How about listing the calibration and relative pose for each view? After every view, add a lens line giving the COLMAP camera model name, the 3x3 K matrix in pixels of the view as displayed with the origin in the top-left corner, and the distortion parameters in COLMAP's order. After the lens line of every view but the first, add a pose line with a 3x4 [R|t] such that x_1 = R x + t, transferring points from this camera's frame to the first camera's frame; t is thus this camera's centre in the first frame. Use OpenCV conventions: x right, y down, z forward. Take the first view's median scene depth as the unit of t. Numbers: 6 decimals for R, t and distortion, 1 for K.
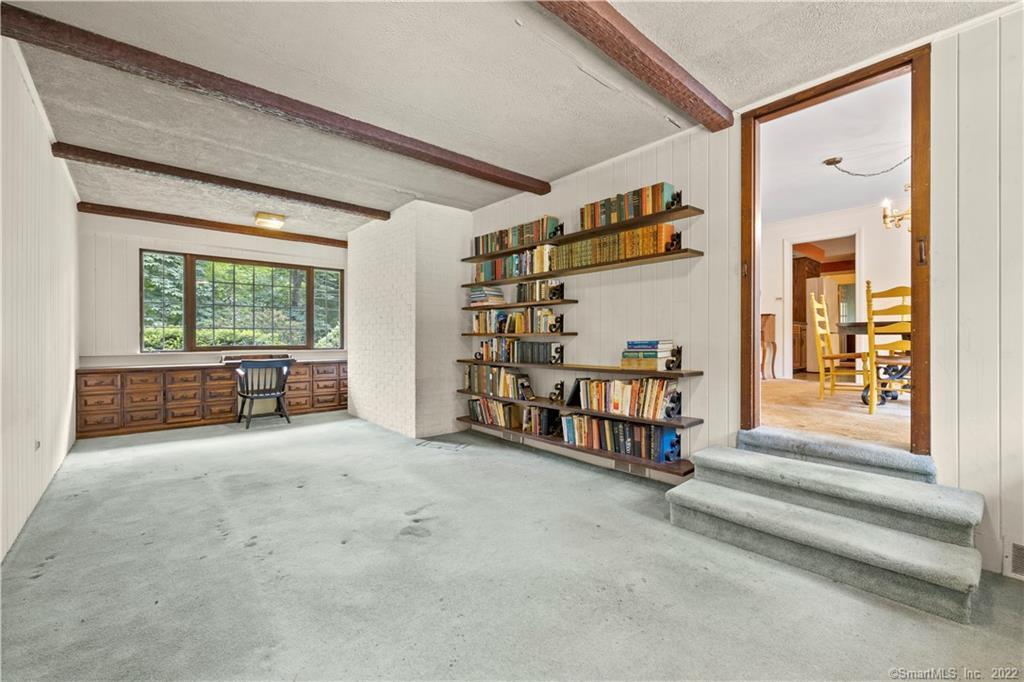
lens RADIAL K [[423.0, 0, 507.3], [0, 423.0, 338.8], [0, 0, 1]] dist [0.000939, -0.000042]
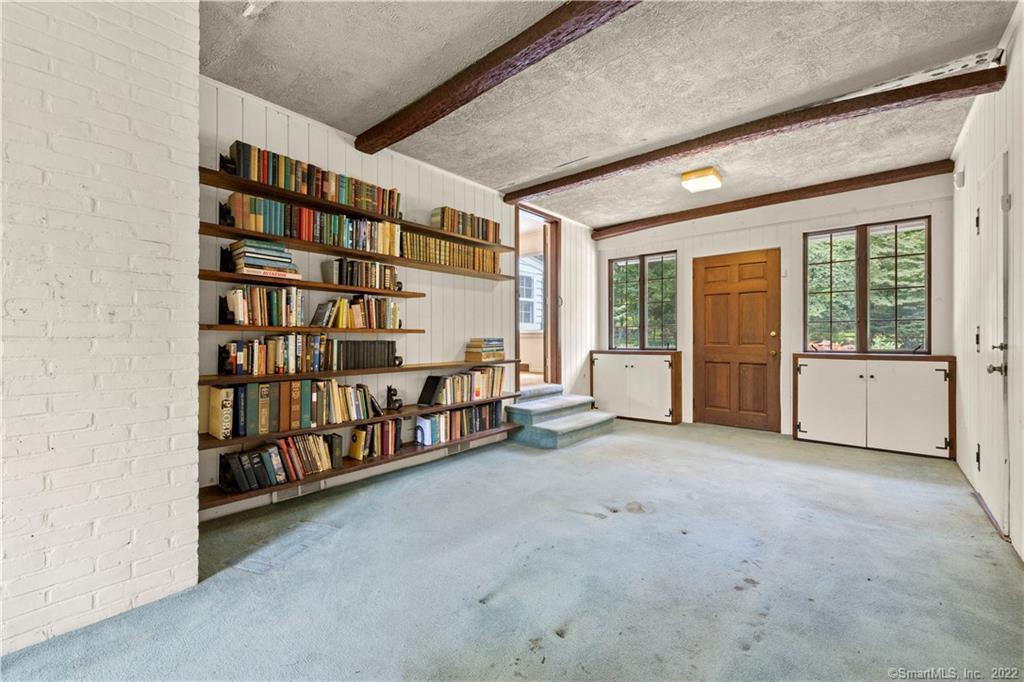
lens RADIAL K [[423.0, 0, 507.3], [0, 423.0, 338.8], [0, 0, 1]] dist [0.000939, -0.000042]
pose [[-0.143336, -0.000129, 0.989674, -0.809826], [-0.001105, 0.999999, -0.000029, 0.004675], [-0.989673, -0.001098, -0.143336, 0.948061]]
